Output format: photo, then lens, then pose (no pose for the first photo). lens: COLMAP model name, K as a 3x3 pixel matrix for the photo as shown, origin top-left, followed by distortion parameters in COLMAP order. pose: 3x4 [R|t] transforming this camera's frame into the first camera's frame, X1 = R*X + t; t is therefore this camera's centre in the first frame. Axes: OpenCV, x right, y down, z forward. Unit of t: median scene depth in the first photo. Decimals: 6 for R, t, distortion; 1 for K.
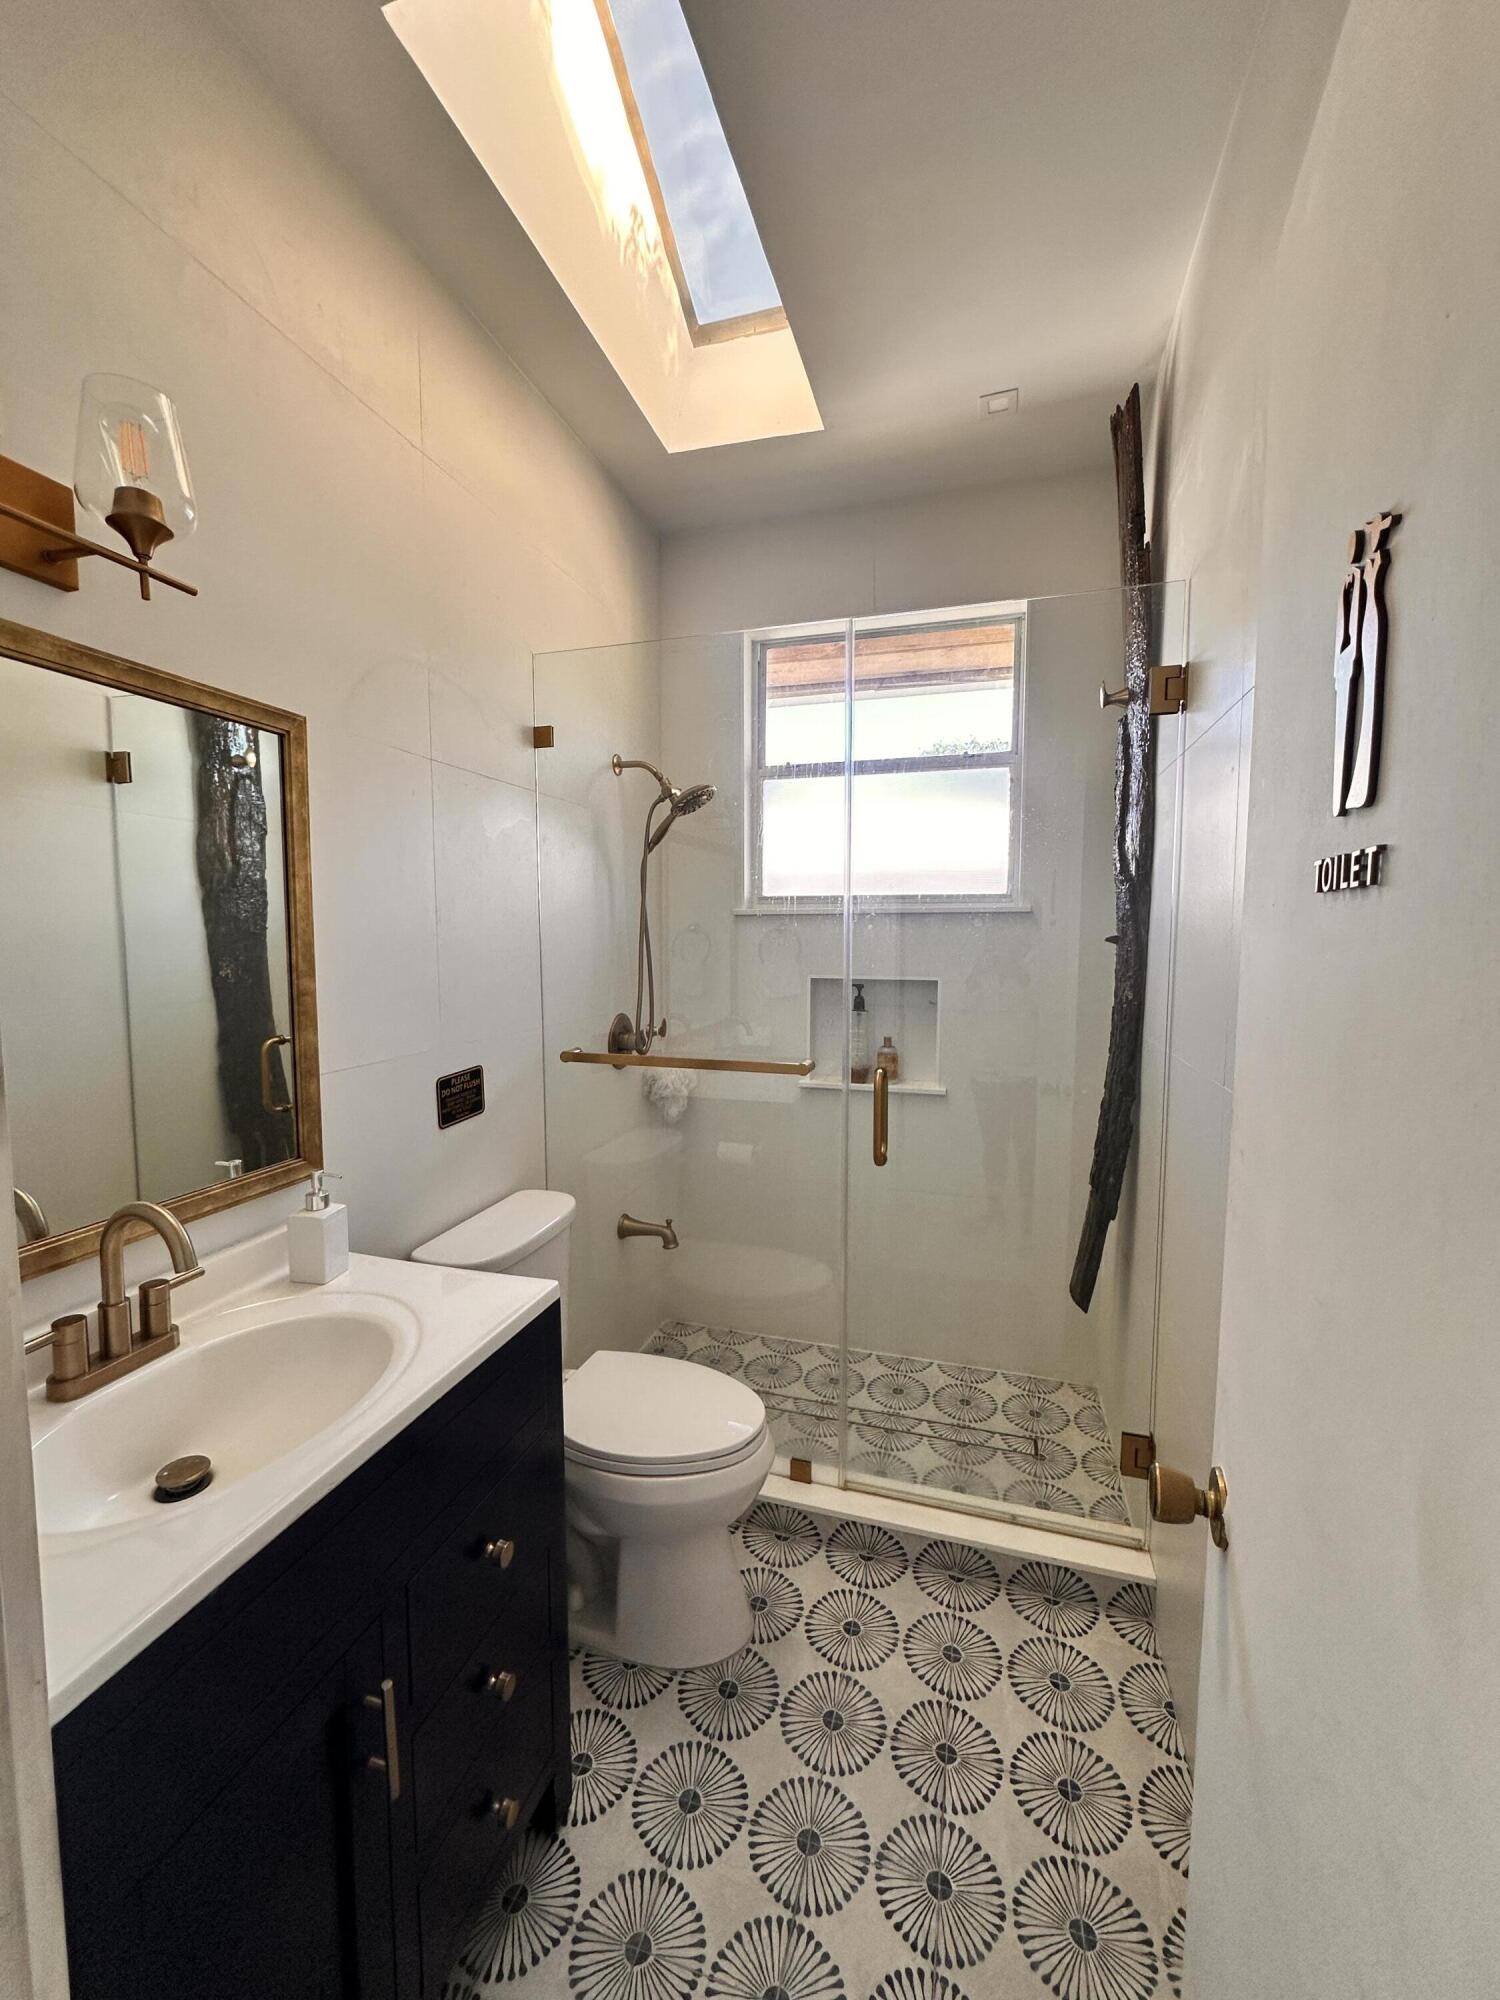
lens RADIAL K [[799.8, 0, 751.9], [0, 799.8, 998.9], [0, 0, 1]] dist [-0.003634, 0.000120]
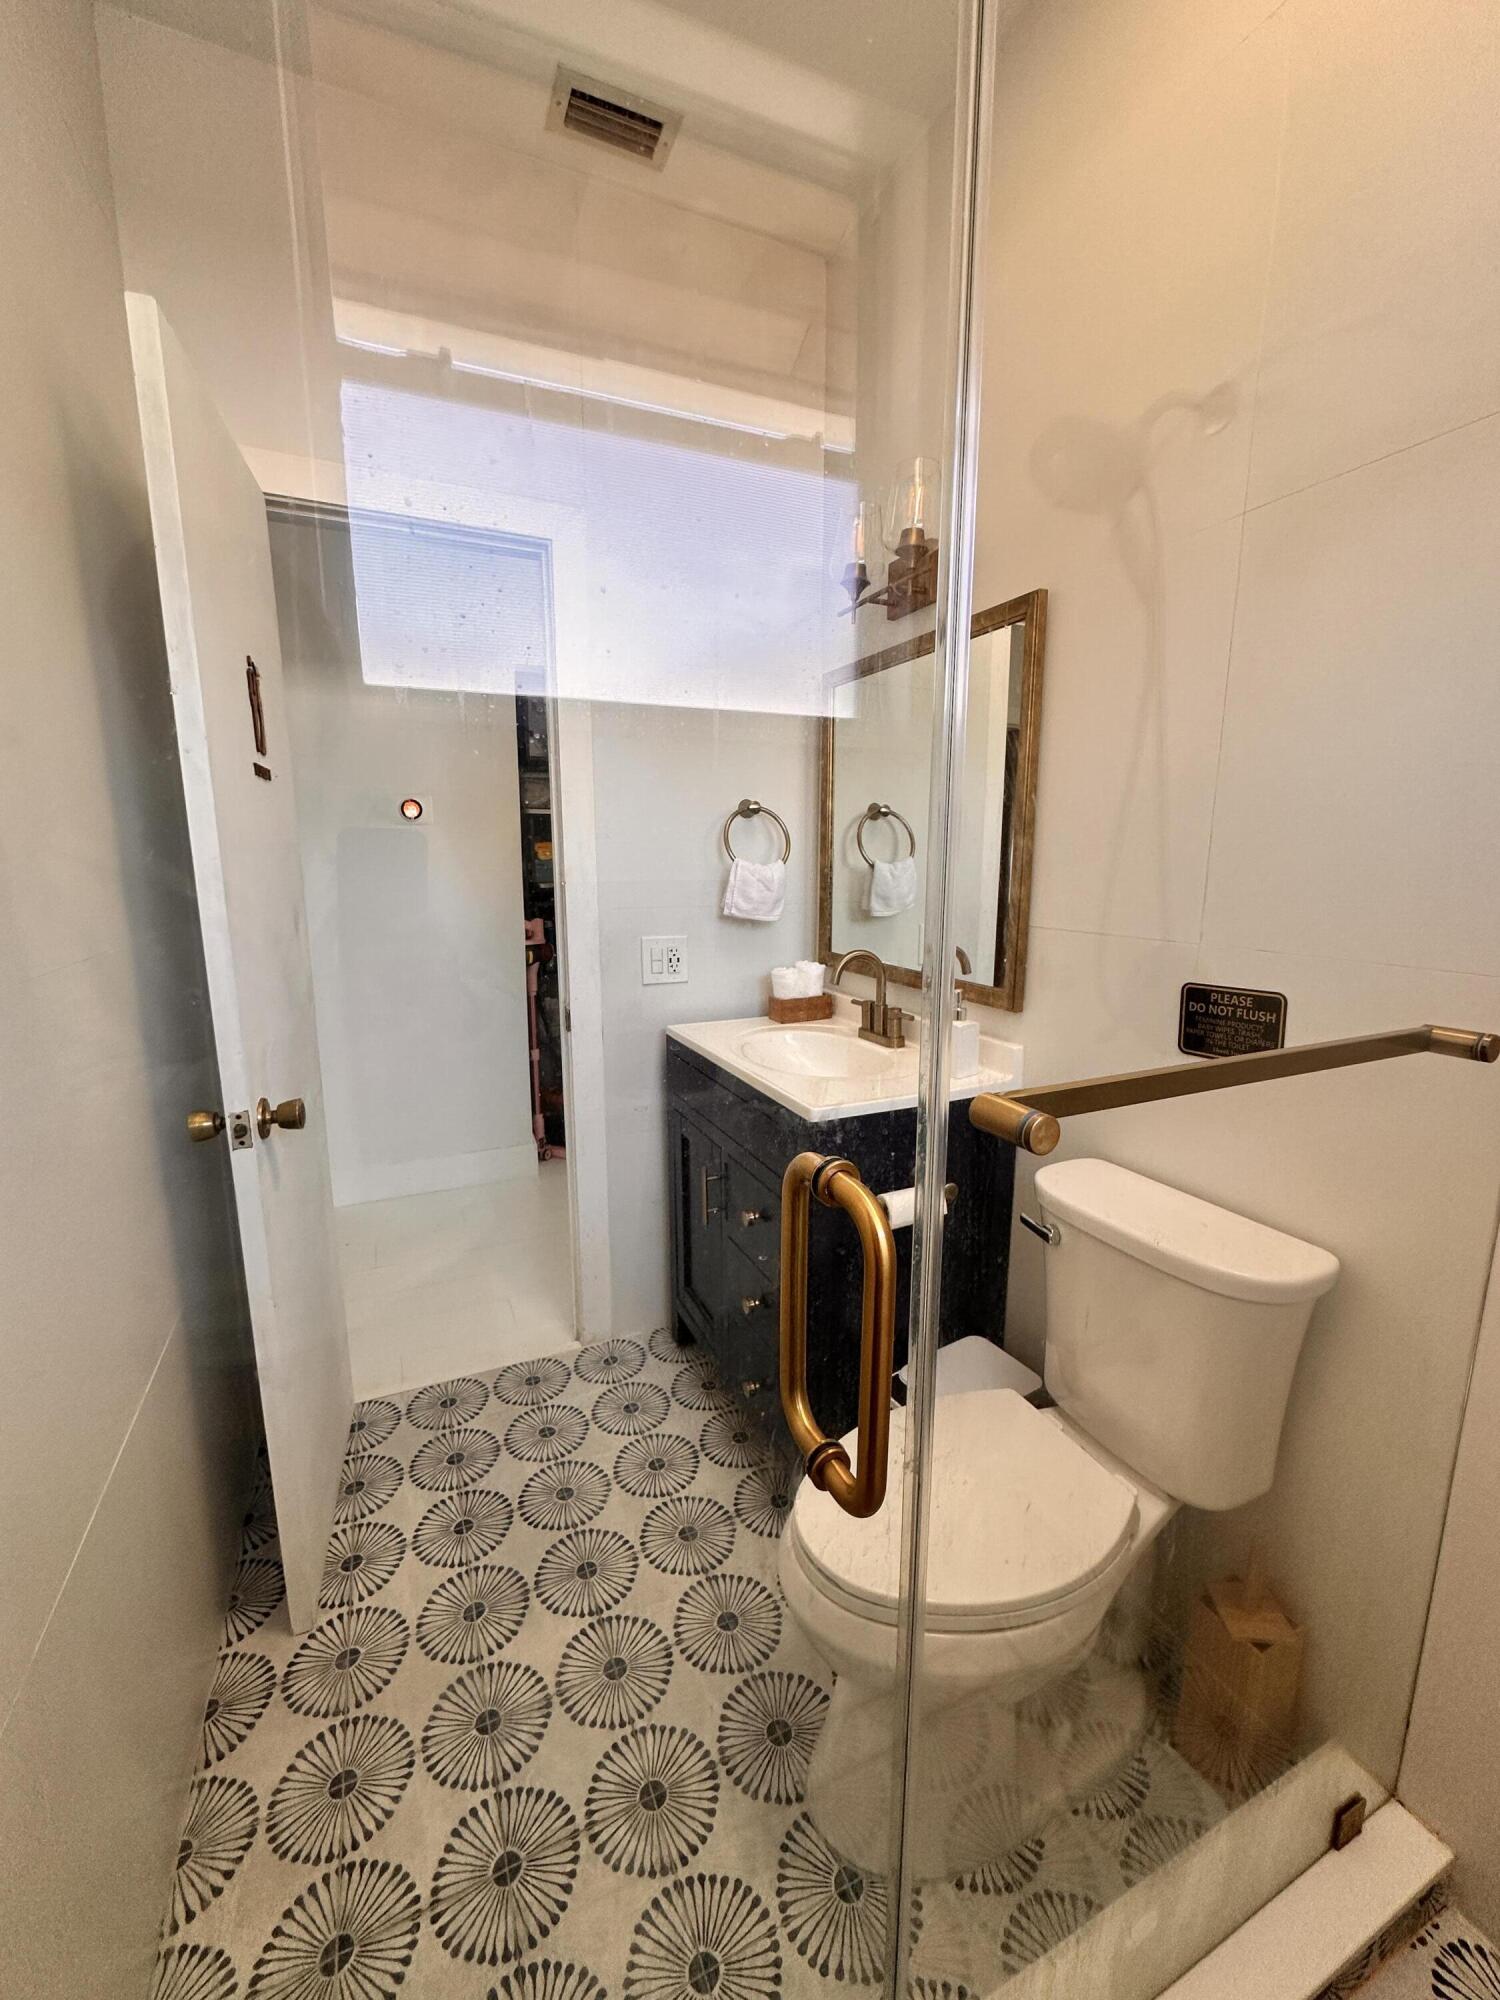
lens RADIAL K [[799.8, 0, 751.9], [0, 799.8, 1000.8], [0, 0, 1]] dist [-0.003634, 0.000120]
pose [[-0.752676, 0.114007, -0.648446, 0.455895], [-0.055514, 0.970397, 0.235048, -0.041231], [0.656047, 0.212912, -0.724065, 1.495489]]
